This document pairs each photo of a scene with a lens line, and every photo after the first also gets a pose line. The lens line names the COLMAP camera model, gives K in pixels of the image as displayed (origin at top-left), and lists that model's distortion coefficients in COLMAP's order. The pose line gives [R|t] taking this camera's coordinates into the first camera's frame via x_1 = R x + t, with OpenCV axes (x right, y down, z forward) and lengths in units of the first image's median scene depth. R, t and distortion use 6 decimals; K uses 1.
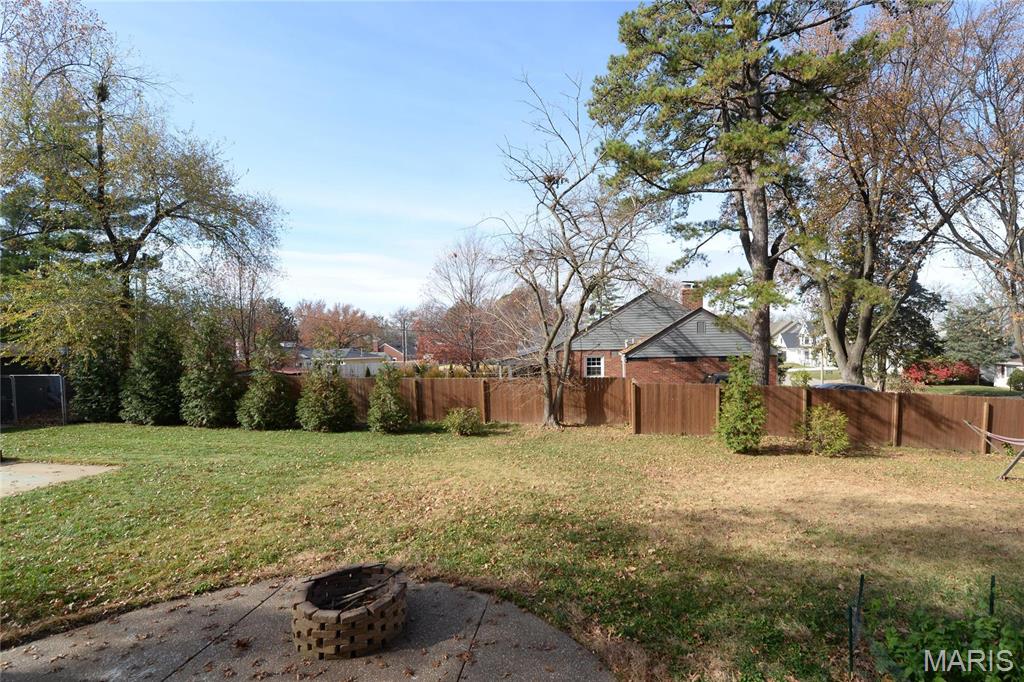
lens RADIAL K [[438.5, 0, 549.2], [0, 438.5, 366.5], [0, 0, 1]] dist [-0.019281, -0.000834]
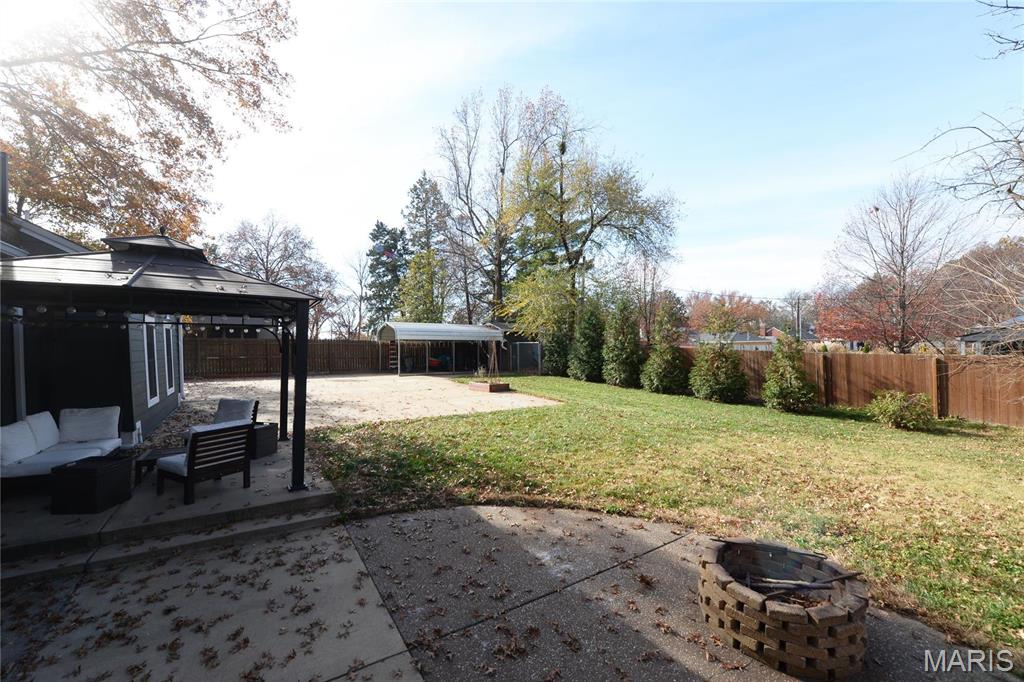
lens RADIAL K [[408.6, 0, 512.0], [0, 408.6, 341.0], [0, 0, 1]] dist [-0.021239, -0.000051]
pose [[0.600440, 0.007475, -0.799635, -0.057466], [-0.031936, 0.999383, -0.014638, 0.045065], [0.799032, 0.034327, 0.600308, 0.068543]]
